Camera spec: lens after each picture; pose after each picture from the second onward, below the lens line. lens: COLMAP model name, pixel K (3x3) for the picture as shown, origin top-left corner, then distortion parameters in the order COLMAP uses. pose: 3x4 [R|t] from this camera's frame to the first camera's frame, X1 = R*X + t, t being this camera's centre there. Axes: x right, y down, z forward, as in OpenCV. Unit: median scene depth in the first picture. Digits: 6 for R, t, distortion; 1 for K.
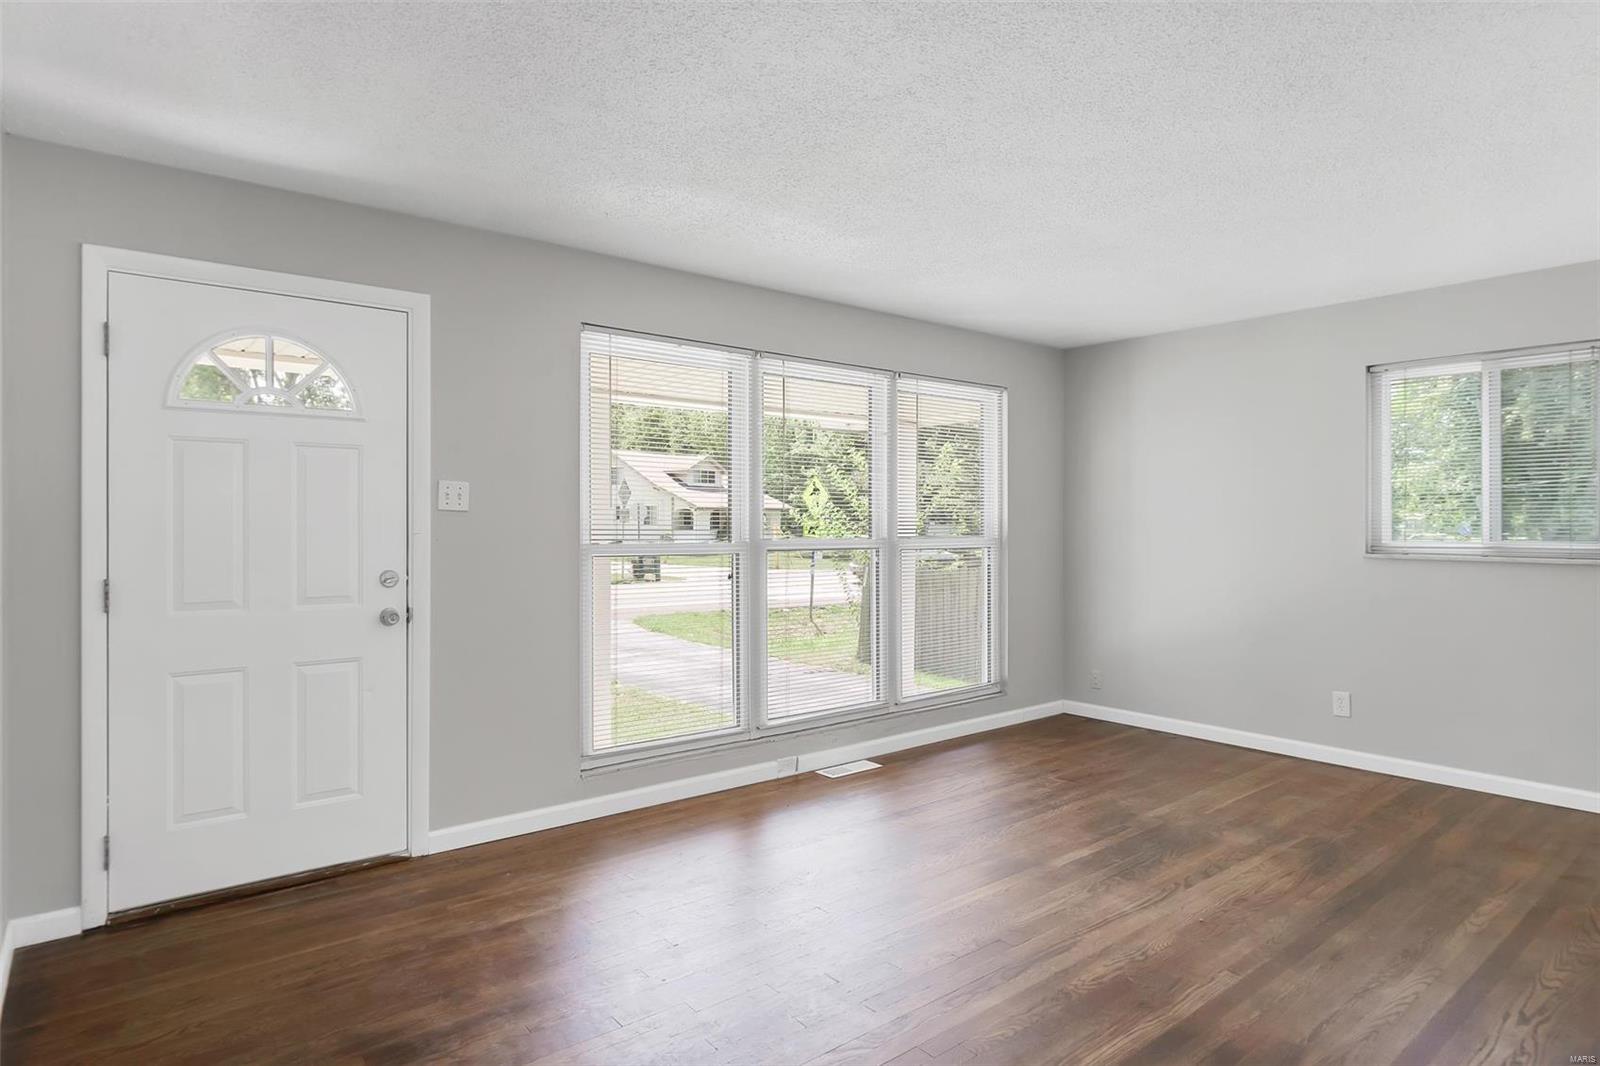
lens RADIAL K [[891.2, 0, 803.7], [0, 891.2, 527.0], [0, 0, 1]] dist [-0.029068, 0.009471]
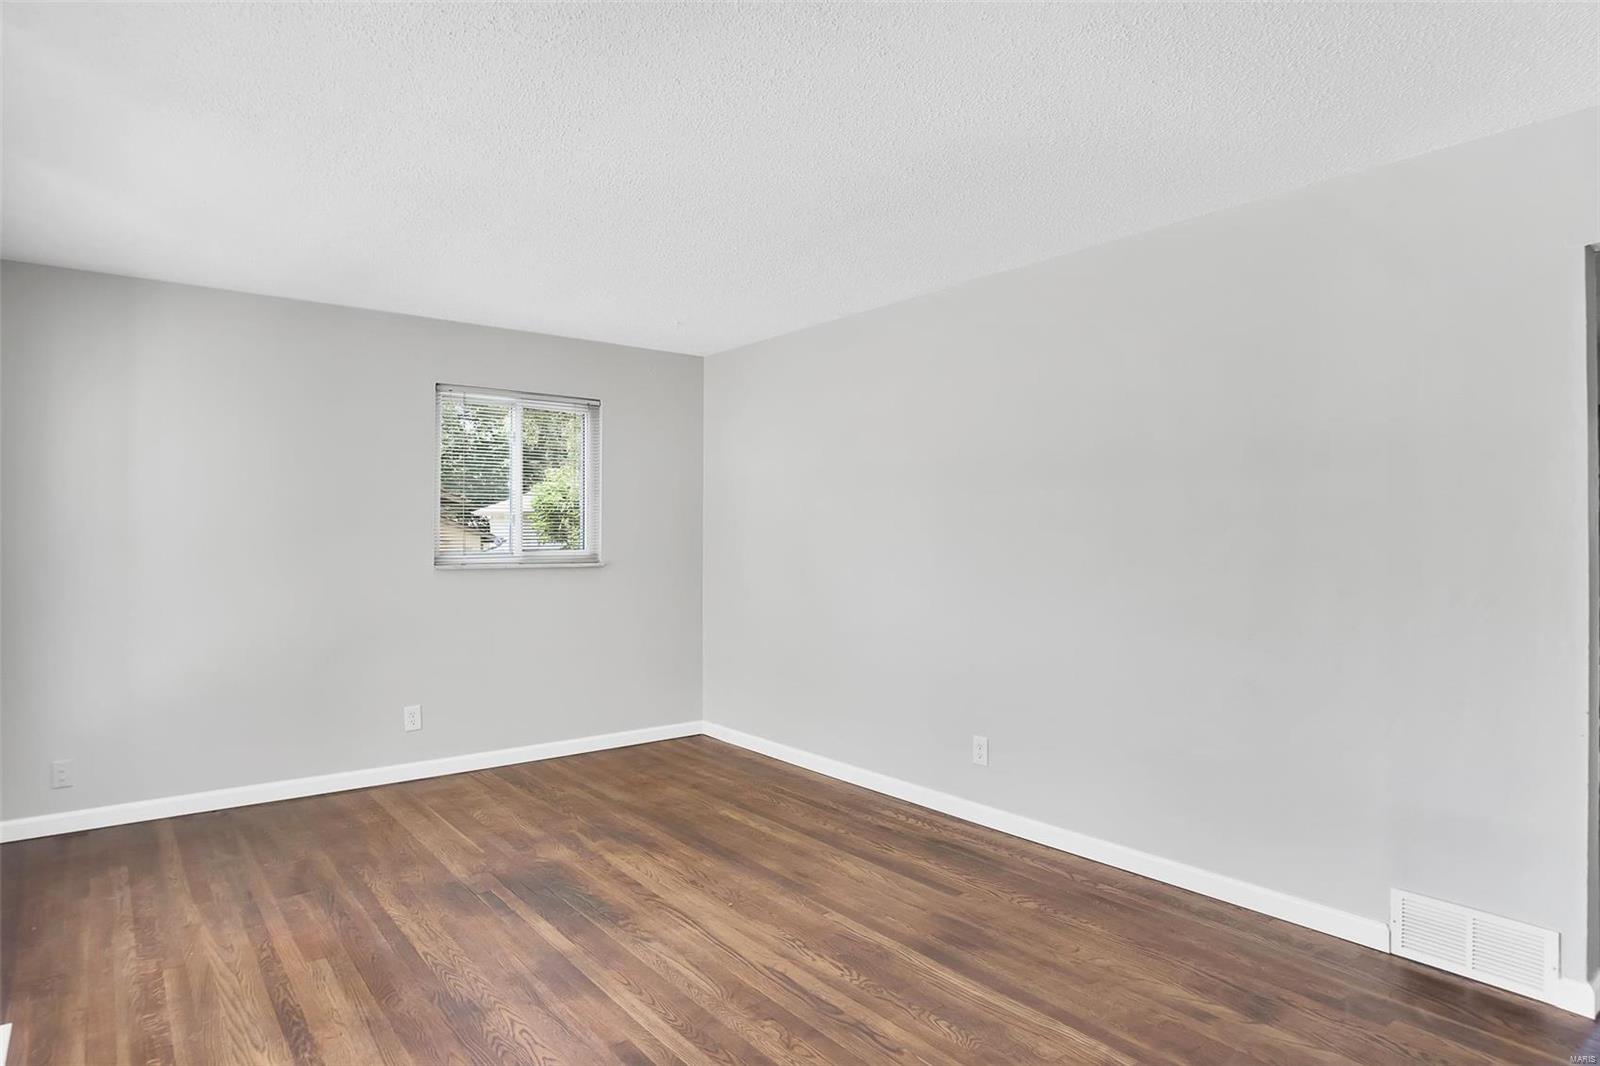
lens RADIAL K [[911.8, 0, 792.6], [0, 911.8, 532.5], [0, 0, 1]] dist [-0.026556, -0.000581]
pose [[0.023025, 0.001402, 0.999734, -0.560864], [0.006073, 0.999980, -0.001542, -0.006107], [-0.999716, 0.006107, 0.023016, 0.764372]]
